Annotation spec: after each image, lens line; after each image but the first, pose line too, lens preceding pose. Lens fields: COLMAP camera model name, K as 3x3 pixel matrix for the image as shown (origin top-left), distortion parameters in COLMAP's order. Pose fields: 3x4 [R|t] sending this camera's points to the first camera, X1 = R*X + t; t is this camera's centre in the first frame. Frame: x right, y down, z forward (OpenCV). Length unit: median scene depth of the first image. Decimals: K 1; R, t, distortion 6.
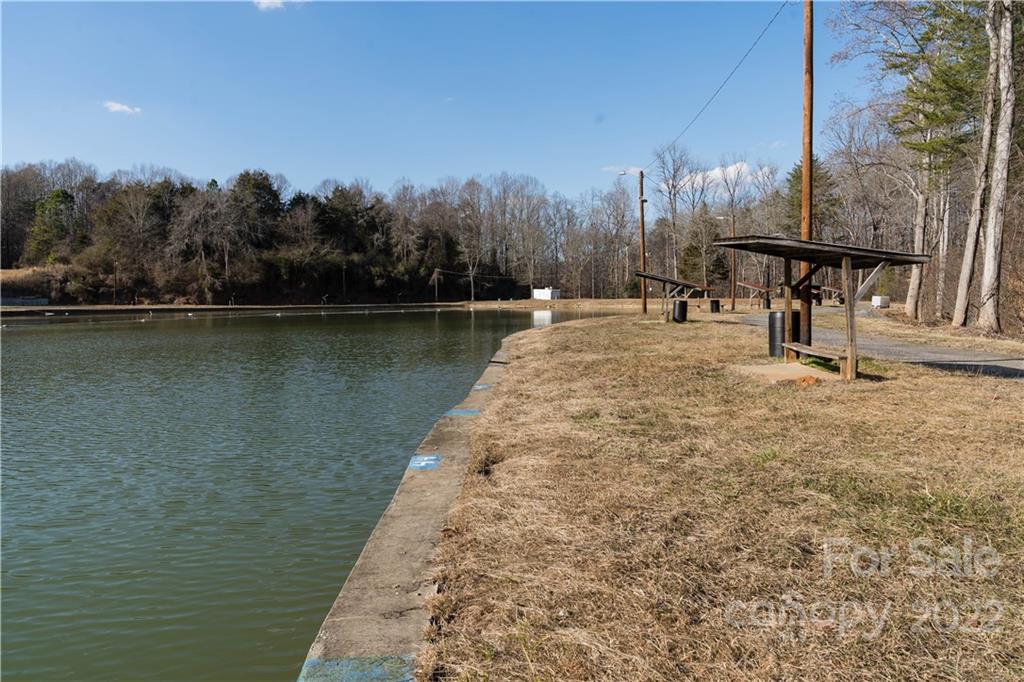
lens RADIAL K [[703.5, 0, 512.6], [0, 703.5, 340.9], [0, 0, 1]] dist [-0.024155, 0.012109]
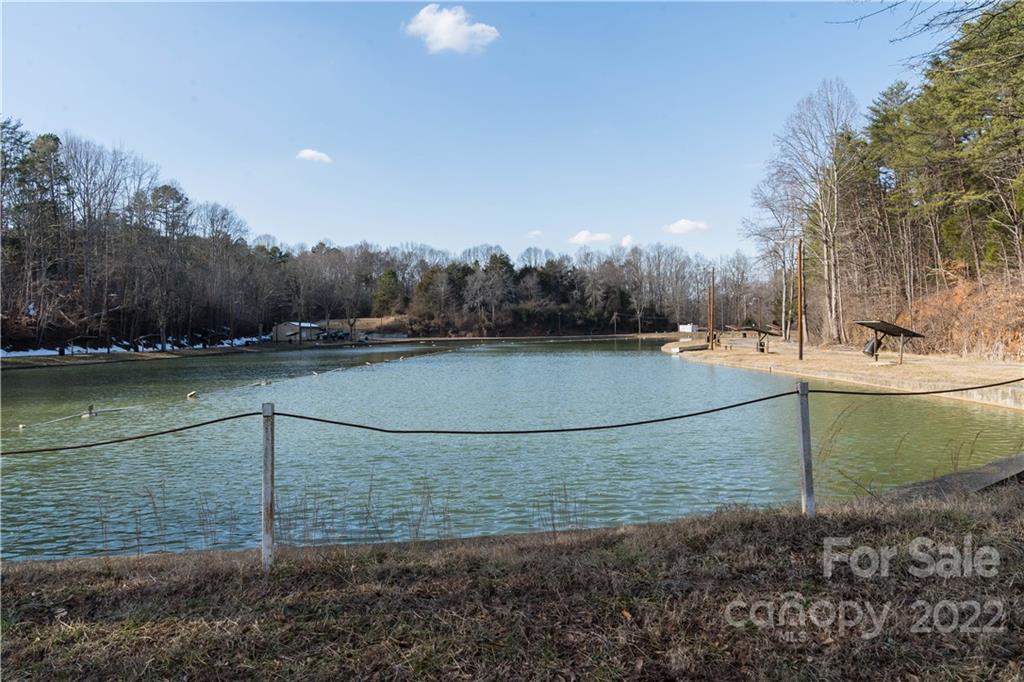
lens RADIAL K [[703.5, 0, 509.5], [0, 703.5, 342.1], [0, 0, 1]] dist [-0.024155, 0.012109]
pose [[0.976325, -0.007450, -0.216181, -0.001079], [-0.001994, 0.999054, -0.043436, 0.030026], [0.216300, 0.042839, 0.975387, -0.561711]]
